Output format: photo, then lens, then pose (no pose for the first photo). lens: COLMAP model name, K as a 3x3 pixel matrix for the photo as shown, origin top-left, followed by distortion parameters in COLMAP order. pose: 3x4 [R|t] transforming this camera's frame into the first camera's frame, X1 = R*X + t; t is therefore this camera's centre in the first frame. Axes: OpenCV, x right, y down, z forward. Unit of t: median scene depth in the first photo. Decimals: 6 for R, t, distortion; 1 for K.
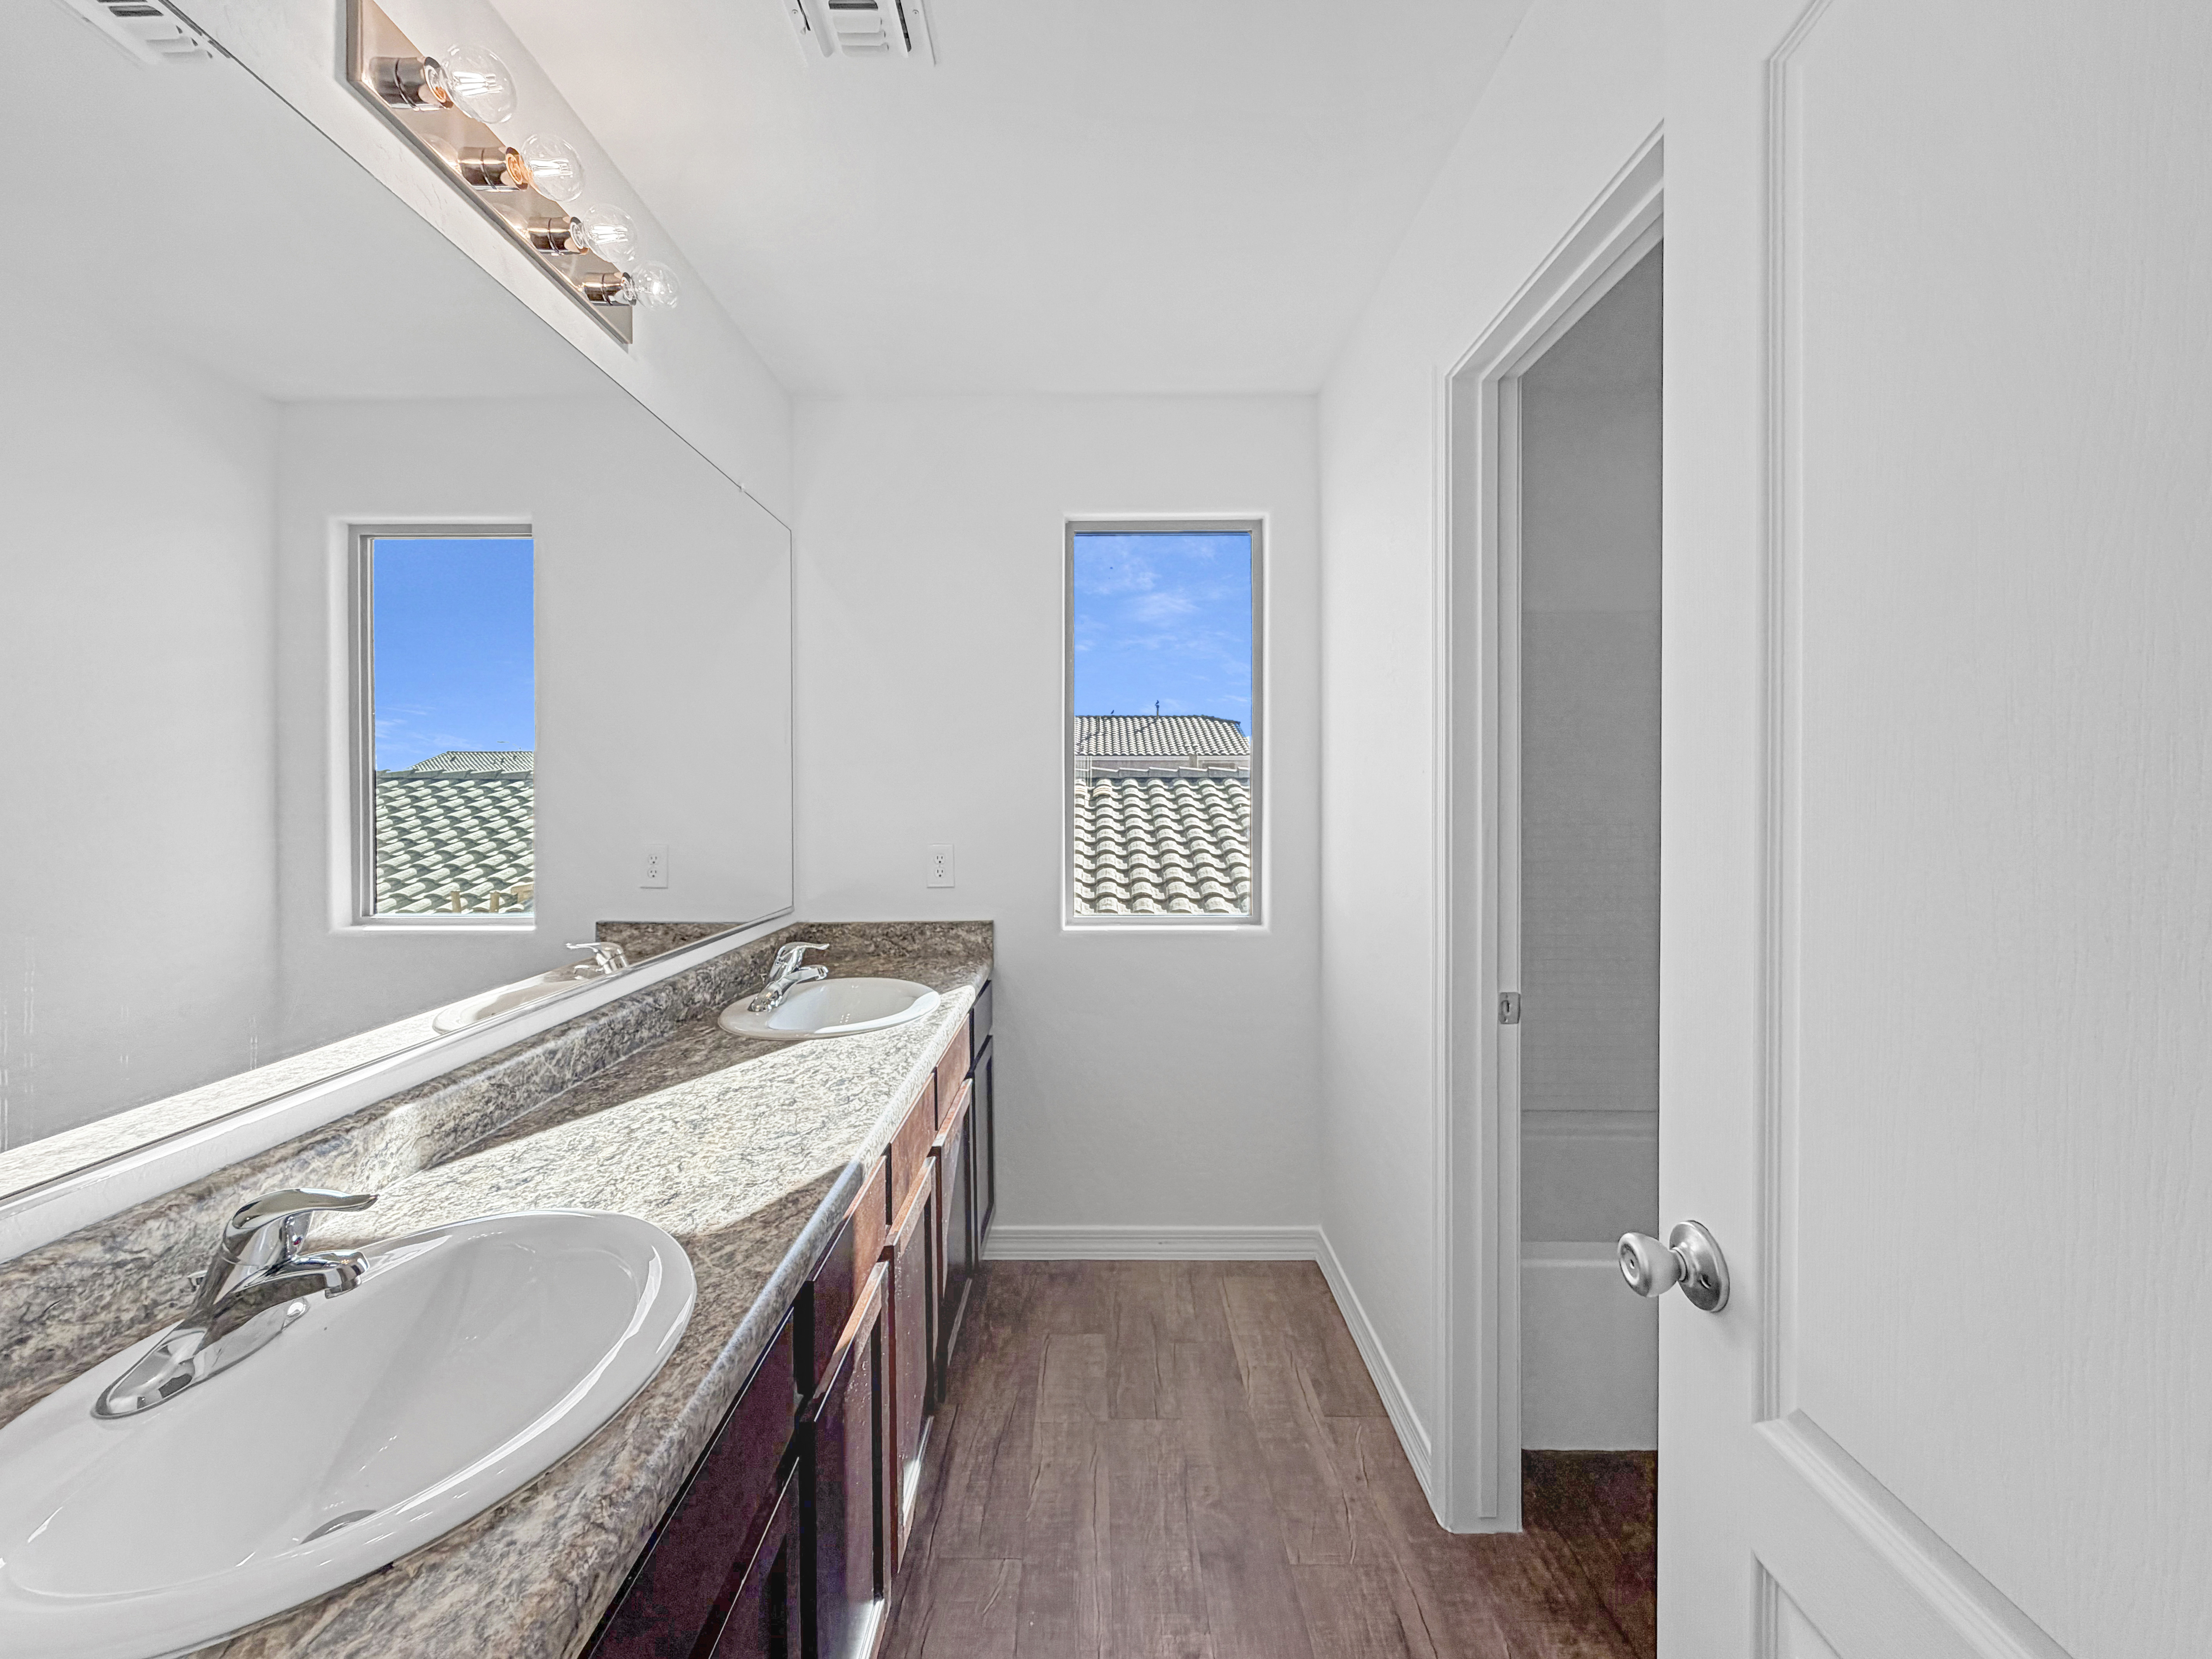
lens RADIAL K [[884.7, 0, 1090.9], [0, 884.7, 821.1], [0, 0, 1]] dist [-0.001133, -0.000129]
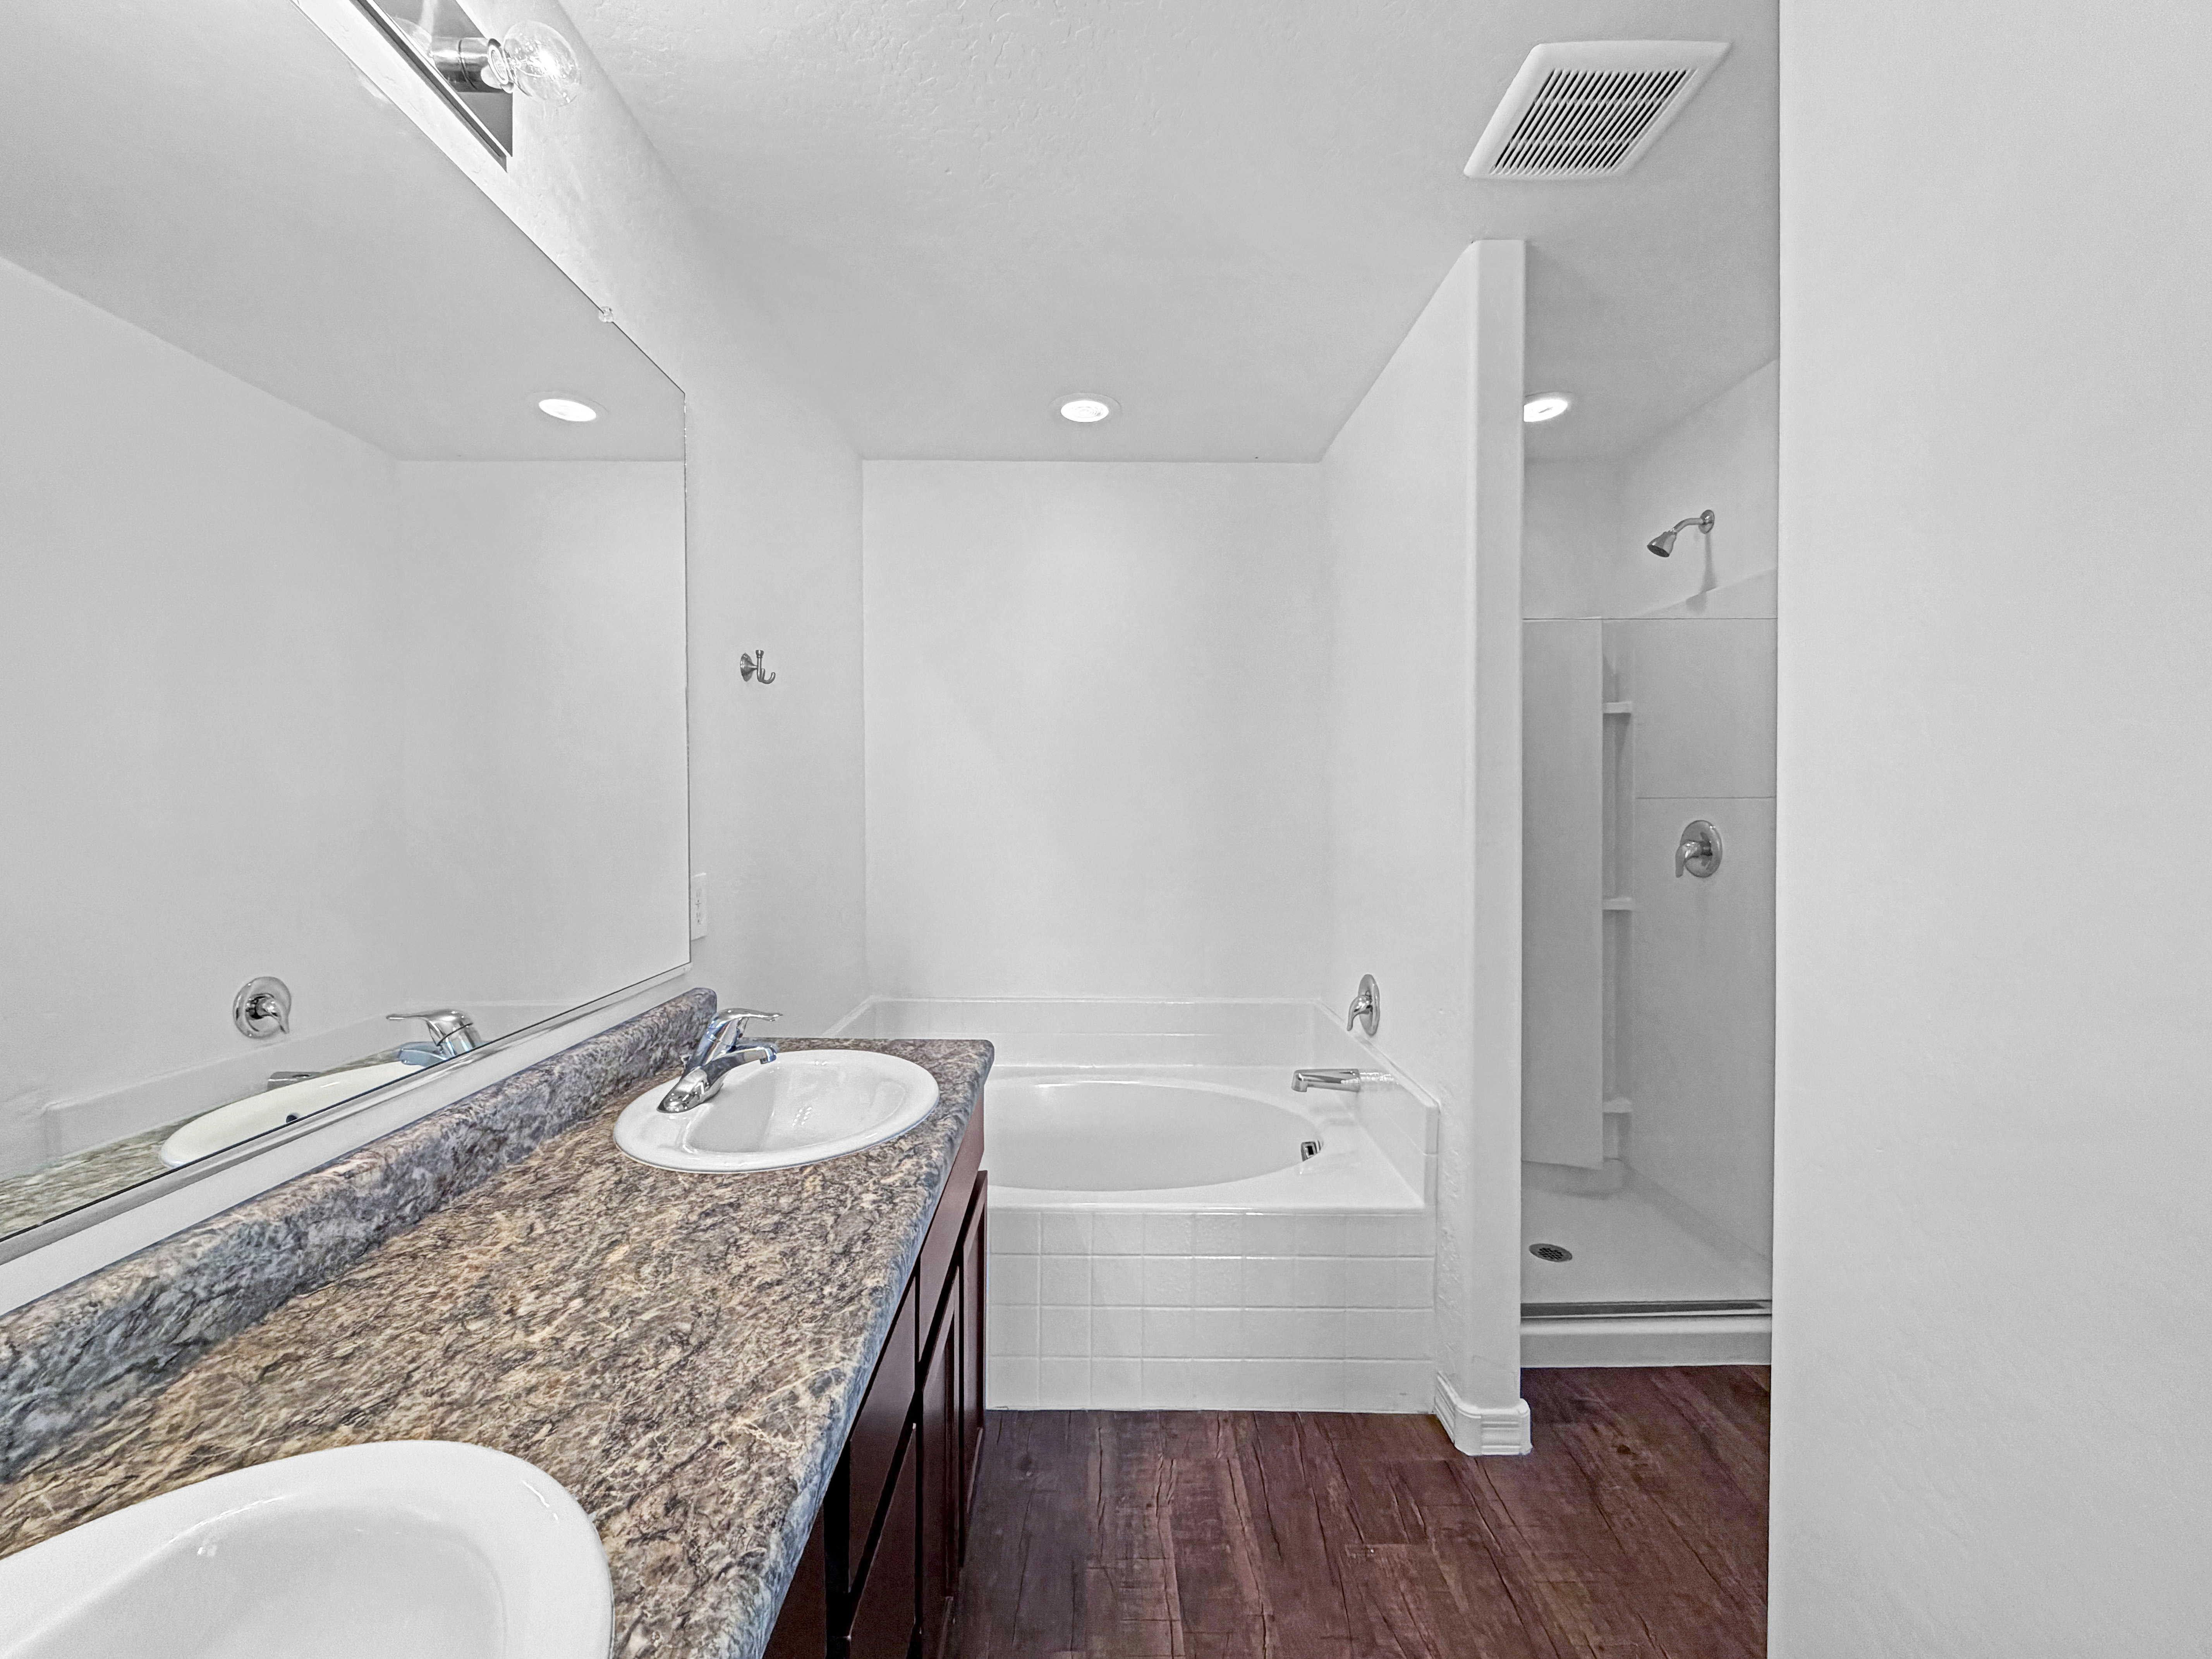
lens RADIAL K [[884.7, 0, 1090.9], [0, 884.7, 821.1], [0, 0, 1]] dist [-0.001133, -0.000129]
pose [[-0.999938, 0.005423, -0.009706, -0.946051], [0.004890, 0.998526, 0.054060, -0.041586], [0.009985, 0.054009, -0.998491, 1.739371]]
